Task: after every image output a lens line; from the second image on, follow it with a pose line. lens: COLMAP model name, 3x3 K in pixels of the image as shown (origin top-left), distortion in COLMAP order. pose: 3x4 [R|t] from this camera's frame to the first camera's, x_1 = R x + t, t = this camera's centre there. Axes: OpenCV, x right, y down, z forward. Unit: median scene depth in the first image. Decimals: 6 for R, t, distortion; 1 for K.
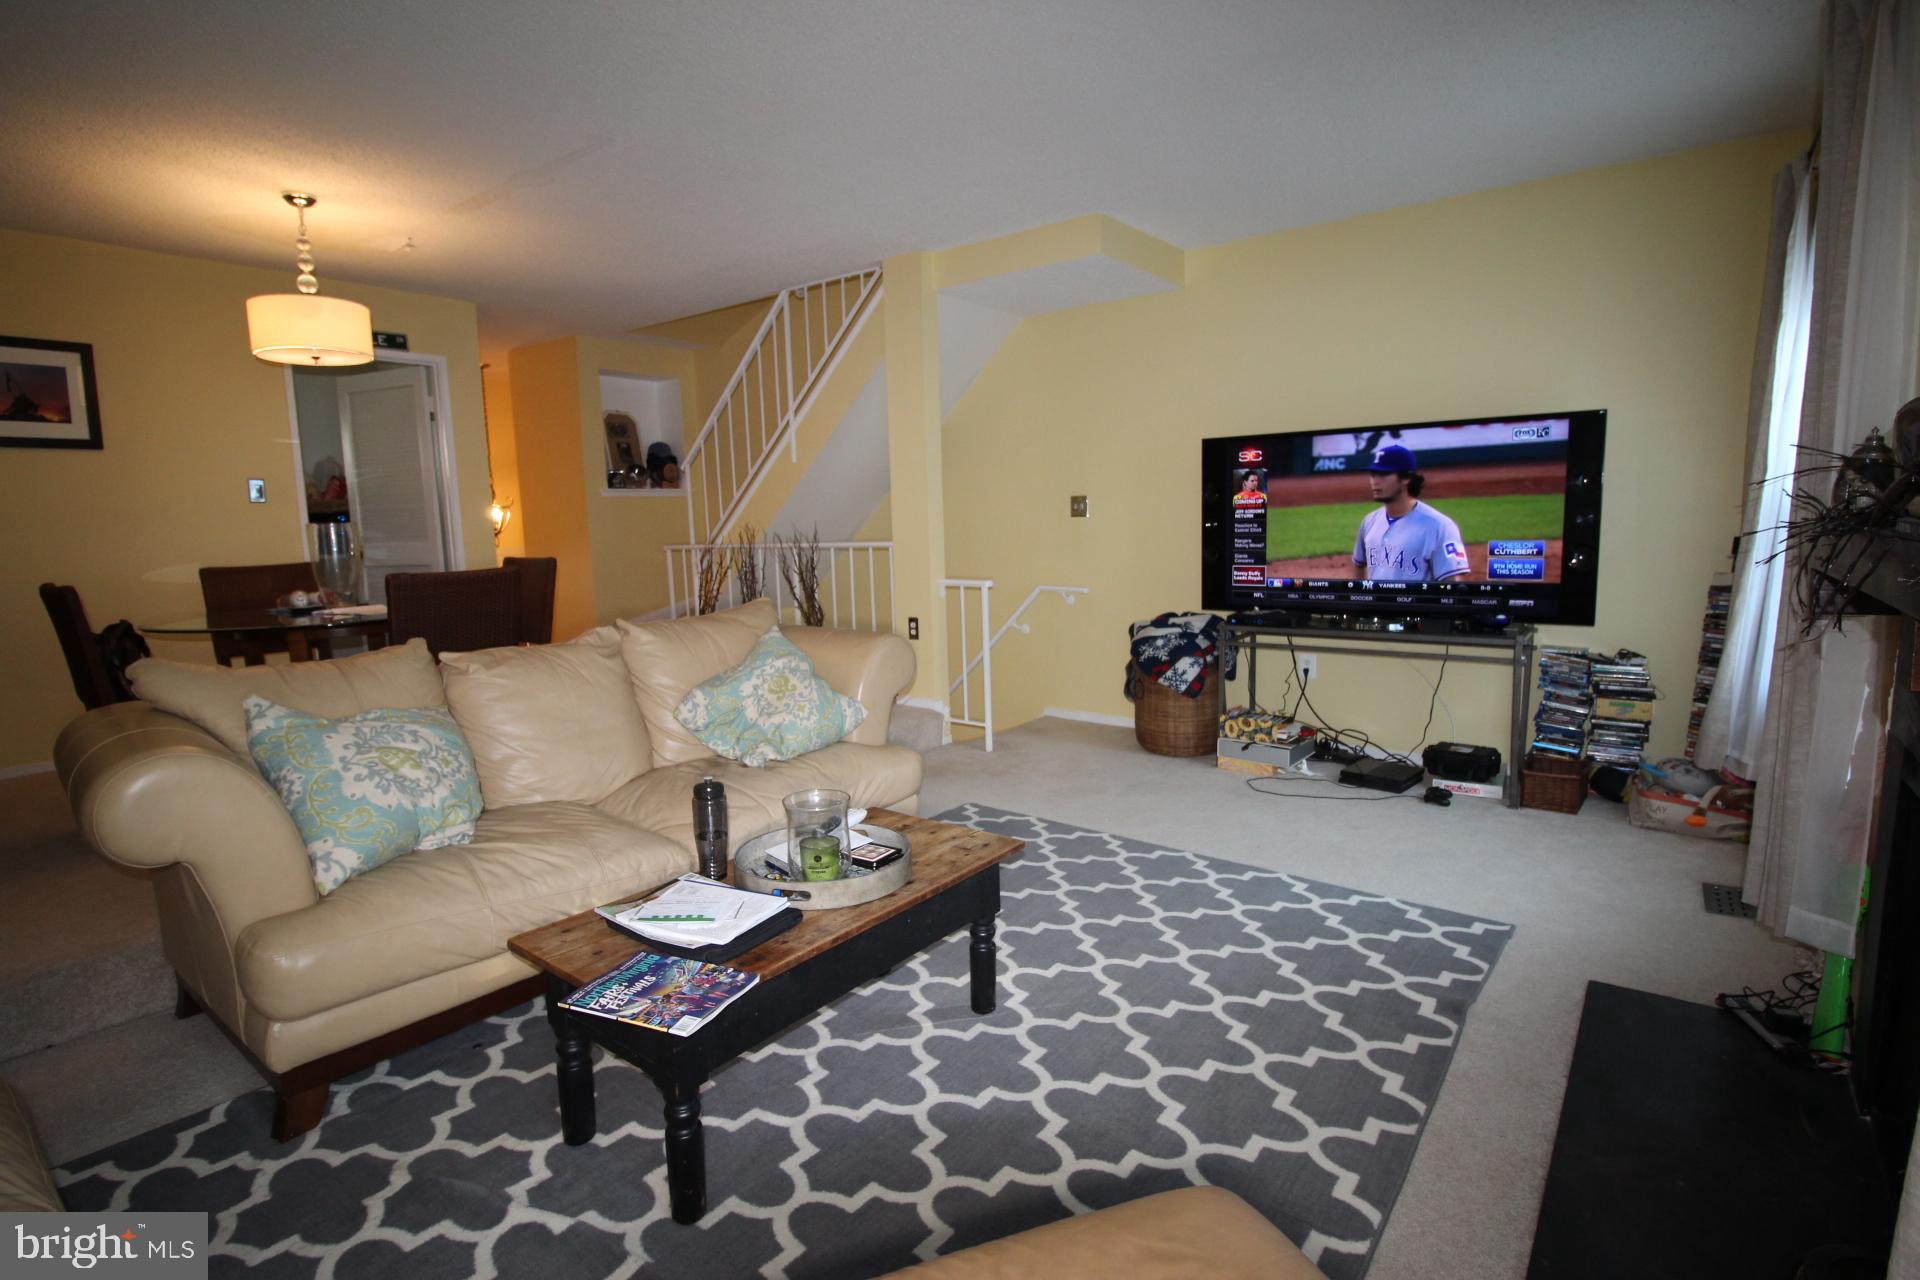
lens RADIAL K [[939.3, 0, 957.5], [0, 939.3, 634.6], [0, 0, 1]] dist [-0.004810, -0.010756]
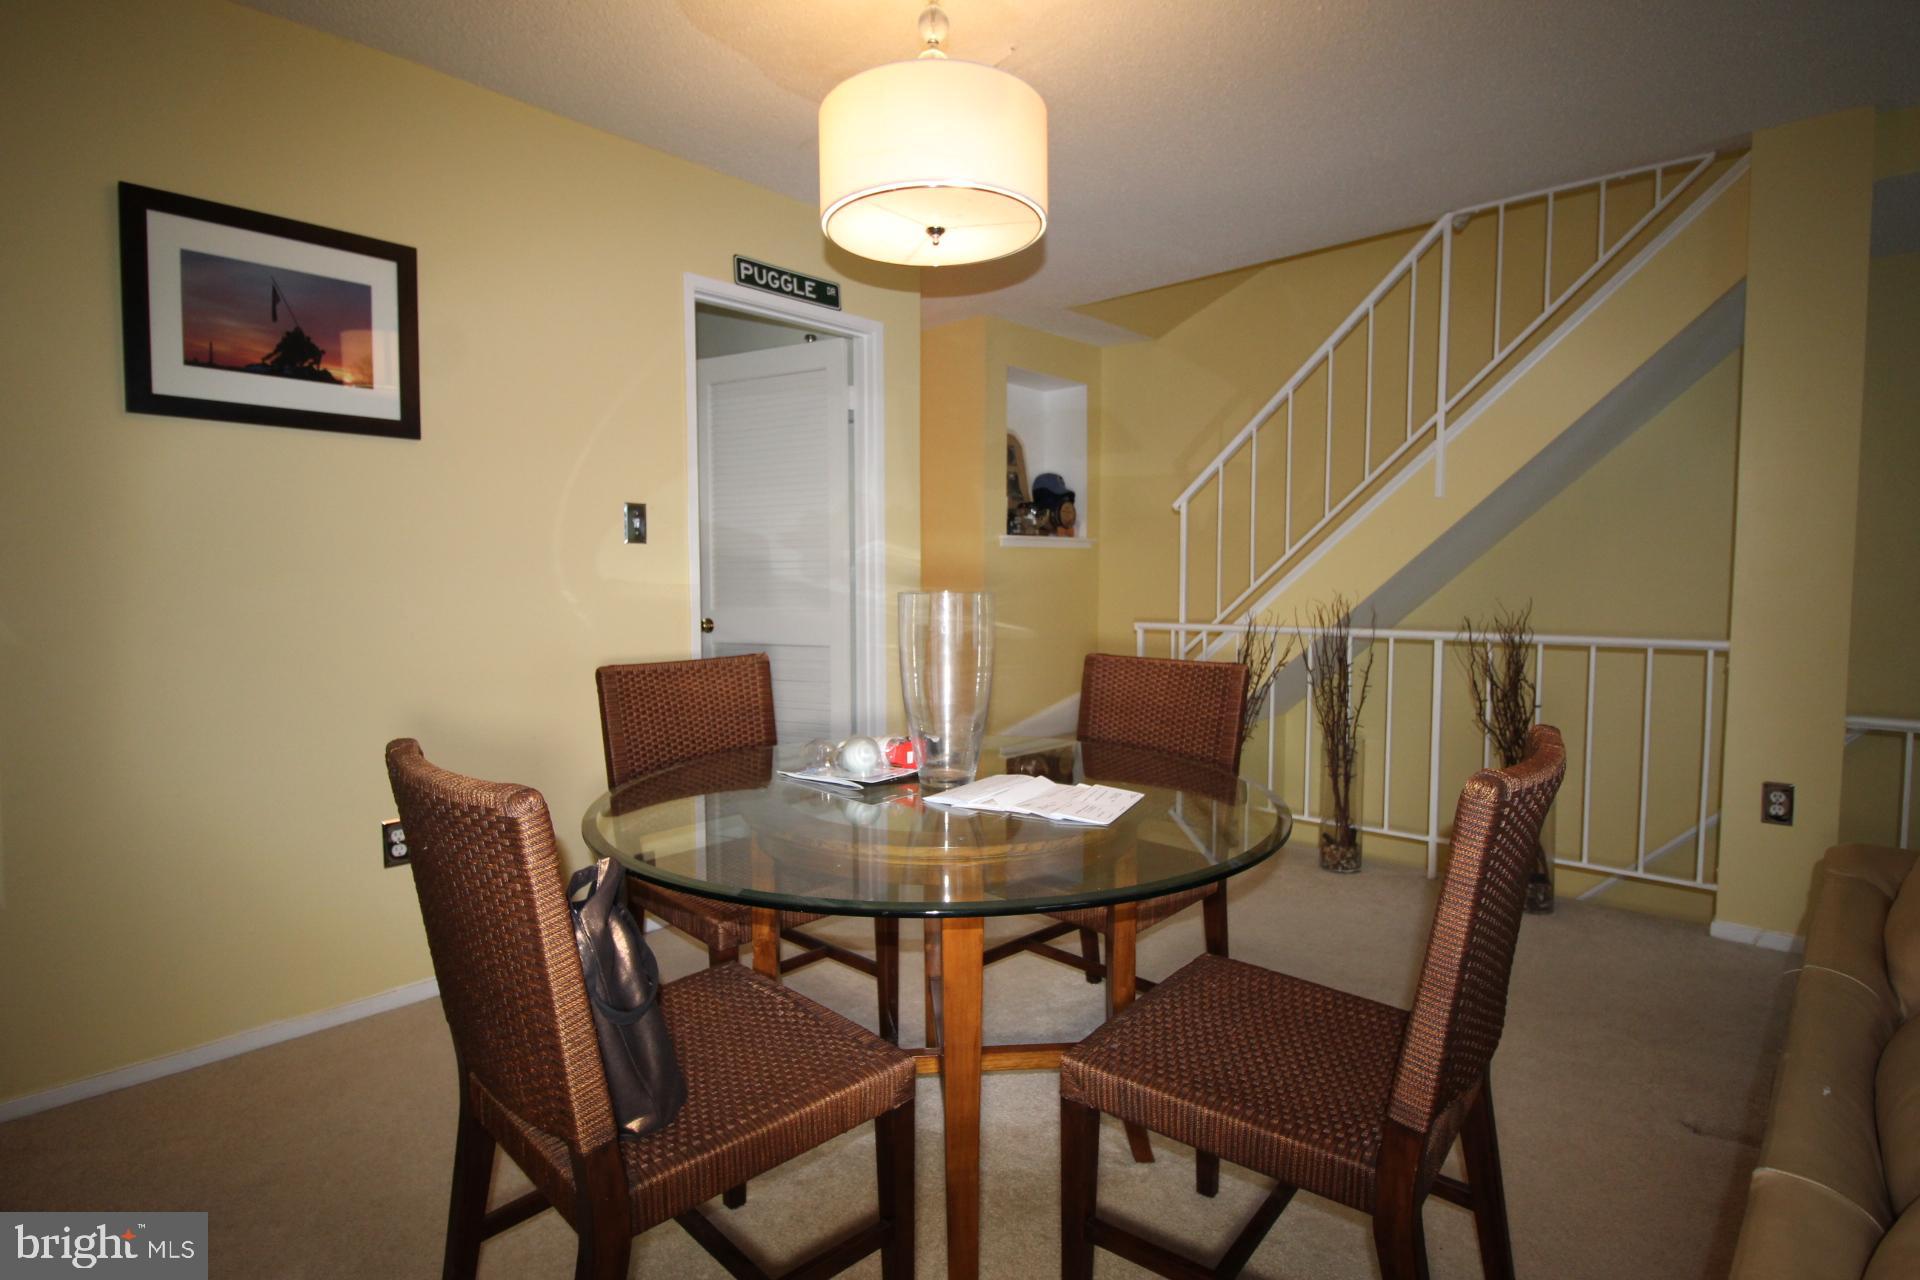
lens RADIAL K [[939.3, 0, 945.8], [0, 939.3, 632.3], [0, 0, 1]] dist [-0.004810, -0.010756]
pose [[0.993769, 0.031586, -0.106895, -0.559650], [-0.037912, 0.997615, -0.057675, -0.067205], [0.104818, 0.061368, 0.992596, 0.499184]]
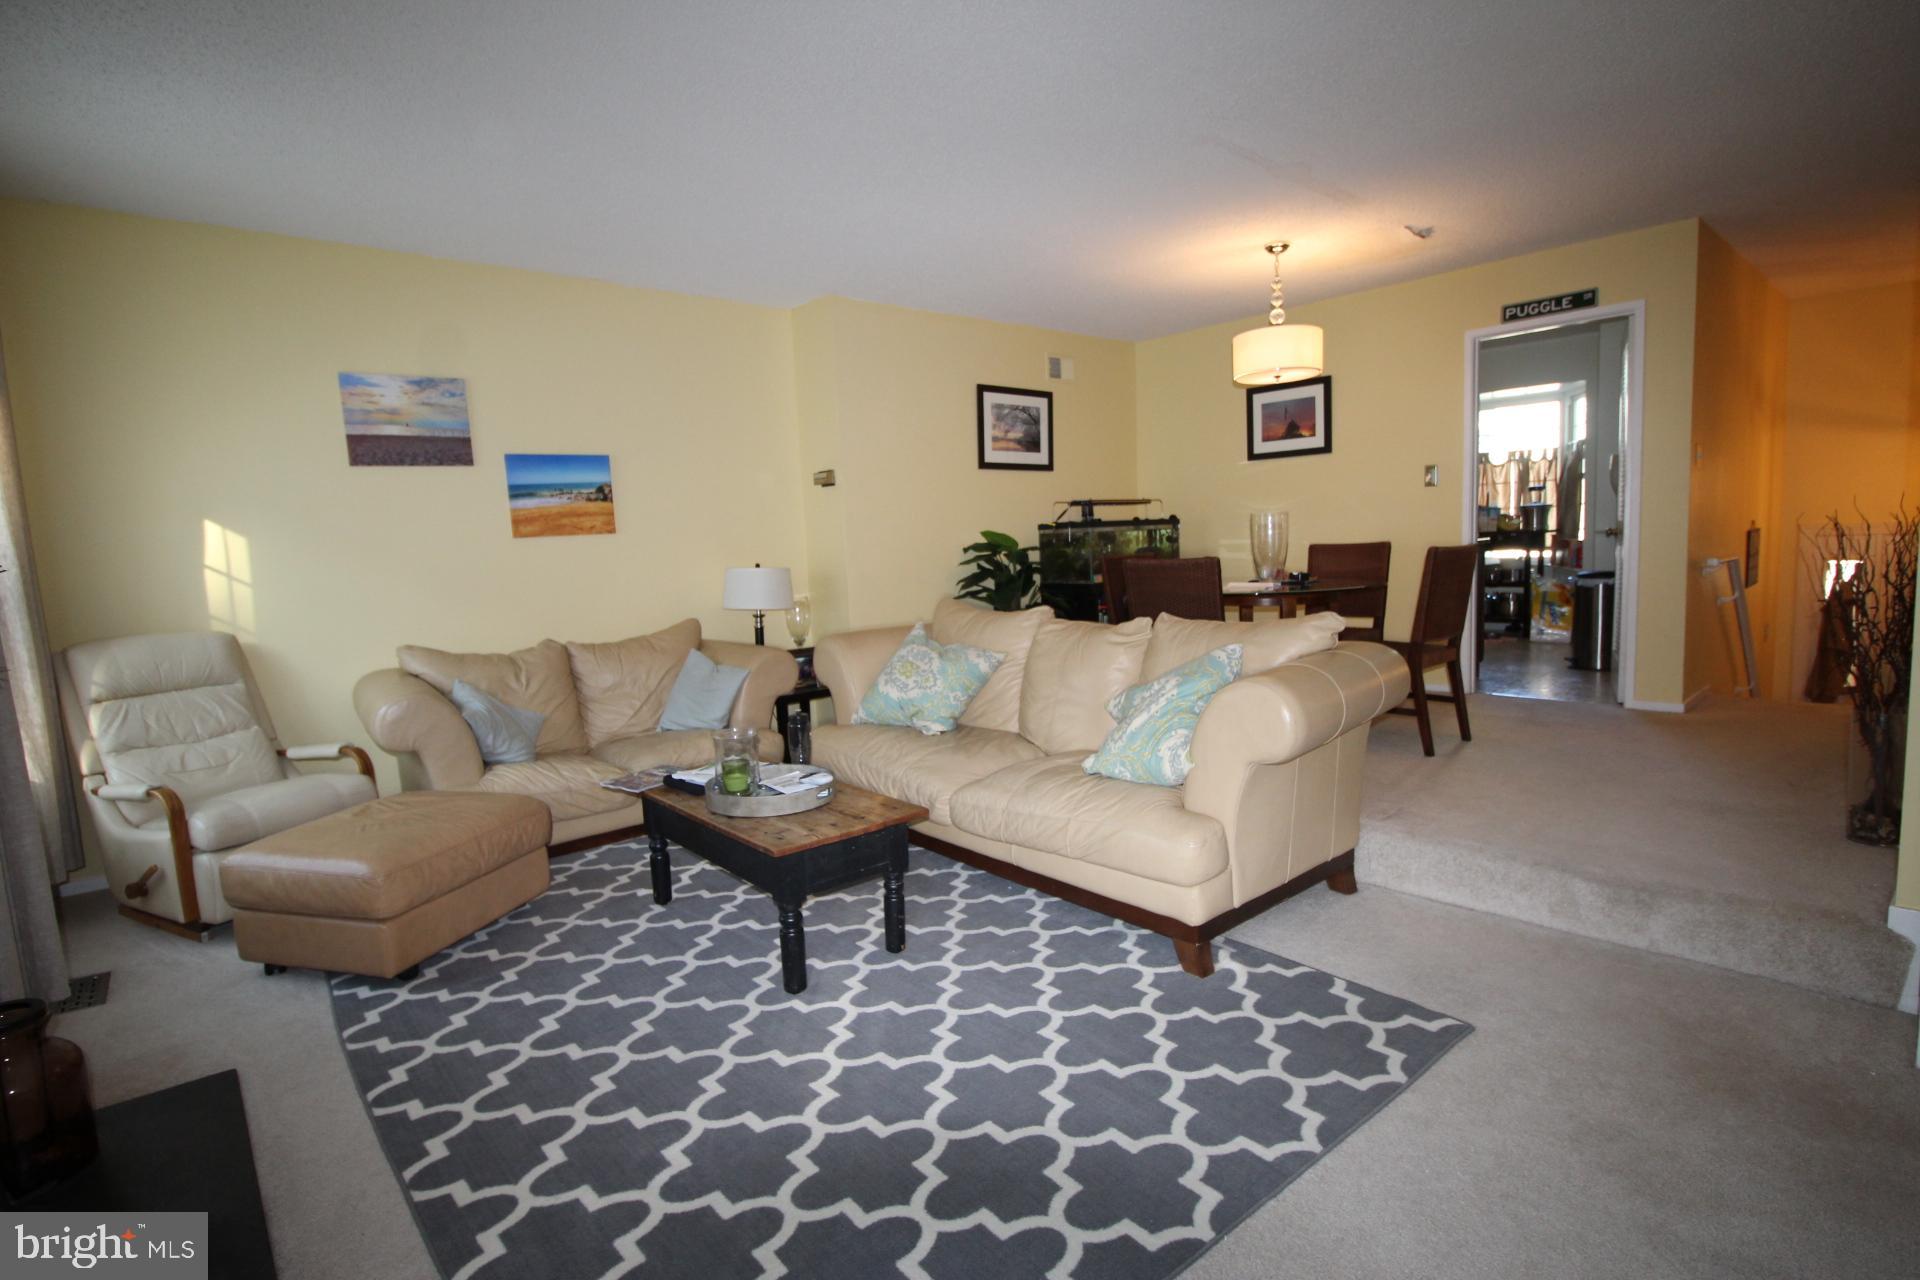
lens RADIAL K [[939.3, 0, 947.8], [0, 939.3, 637.8], [0, 0, 1]] dist [-0.004810, -0.010756]
pose [[-0.201324, 0.134732, -0.970214, 0.560540], [-0.071553, 0.985826, 0.151747, -0.103465], [0.976908, 0.099972, -0.188830, 0.753286]]
